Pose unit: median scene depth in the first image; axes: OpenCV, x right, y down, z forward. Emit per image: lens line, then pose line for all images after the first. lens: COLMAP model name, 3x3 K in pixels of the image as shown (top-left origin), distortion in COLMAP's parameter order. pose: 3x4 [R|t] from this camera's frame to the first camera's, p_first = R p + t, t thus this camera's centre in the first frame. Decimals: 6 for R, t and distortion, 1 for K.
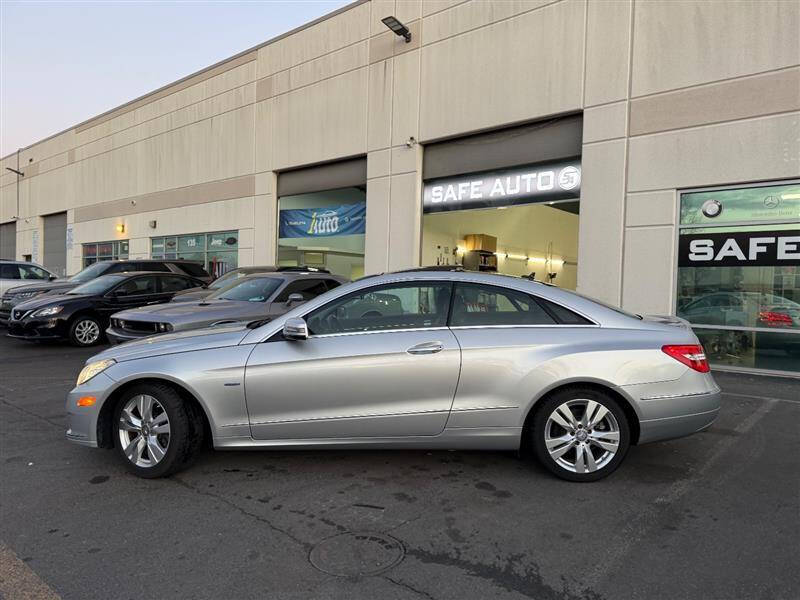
lens RADIAL K [[566.4, 0, 402.3], [0, 566.4, 314.0], [0, 0, 1]] dist [0.040457, -0.054515]
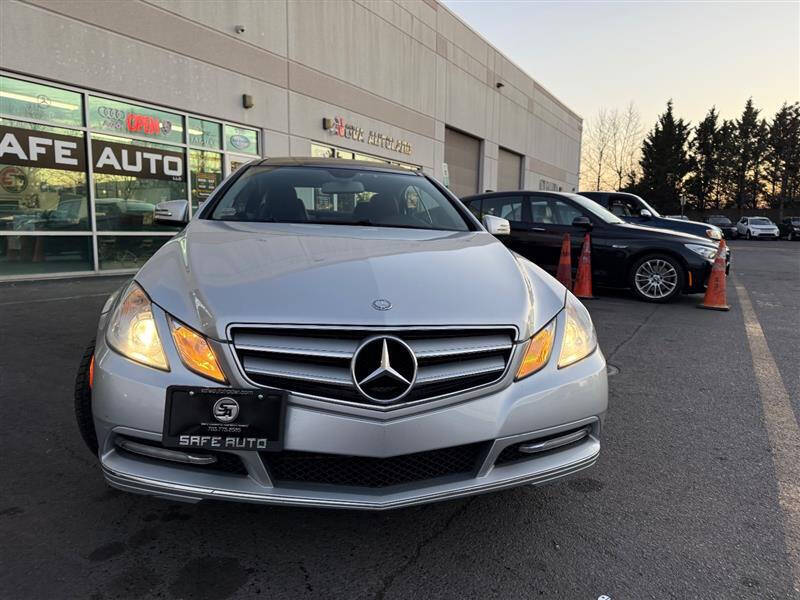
lens RADIAL K [[569.2, 0, 400.0], [0, 569.2, 300.0], [0, 0, 1]] dist [0.080897, -0.089112]
pose [[-0.191966, -0.142628, 0.970982, -0.397520], [0.013981, 0.988885, 0.148022, 0.001152], [-0.981302, 0.041990, -0.187838, 0.490190]]
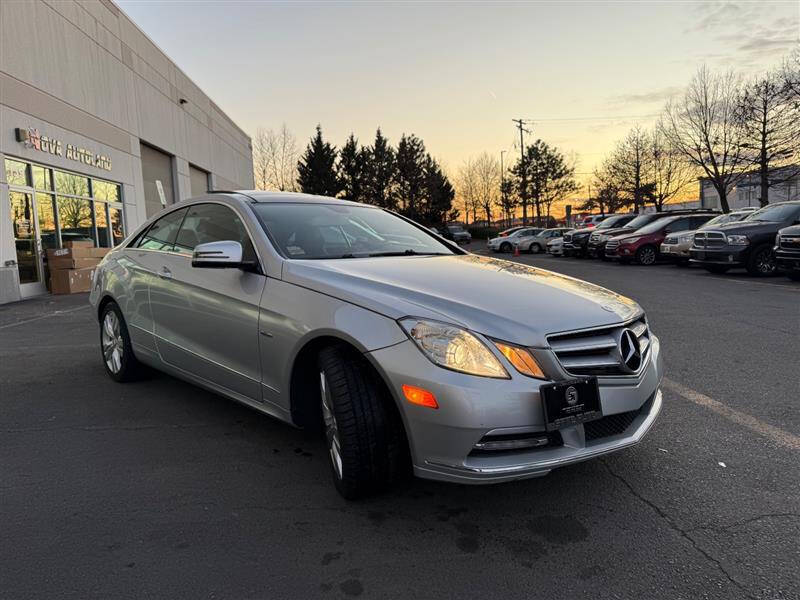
lens RADIAL K [[583.2, 0, 403.3], [0, 583.2, 302.0], [0, 0, 1]] dist [-0.020297, -0.000229]
pose [[-0.710664, -0.068410, 0.700198, -0.342920], [0.043938, 0.989002, 0.141222, -0.013724], [-0.702158, 0.131126, -0.699843, 0.697429]]
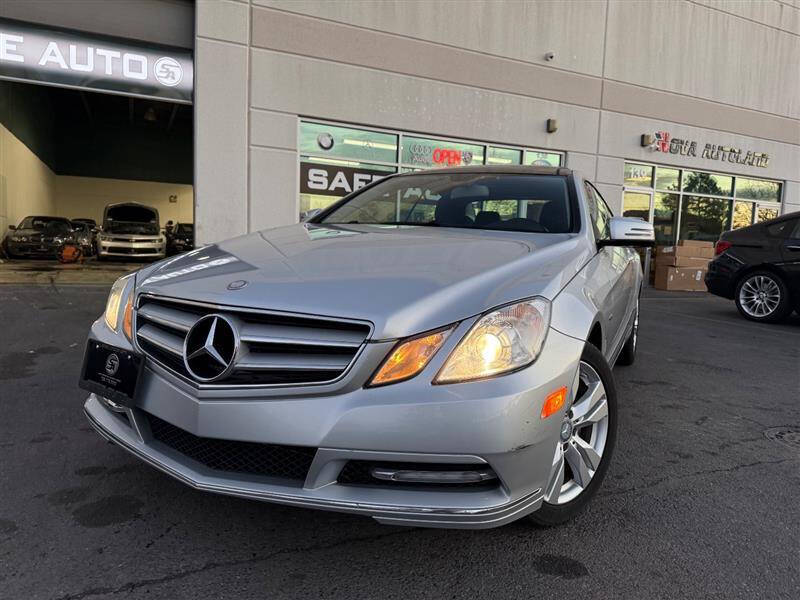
lens RADIAL K [[566.9, 0, 400.0], [0, 566.9, 307.7], [0, 0, 1]] dist [0.040280, -0.057014]
pose [[0.410060, -0.097239, 0.906860, -0.363680], [0.004979, 0.994524, 0.104387, 0.016851], [-0.912045, -0.038290, 0.408299, 0.355007]]
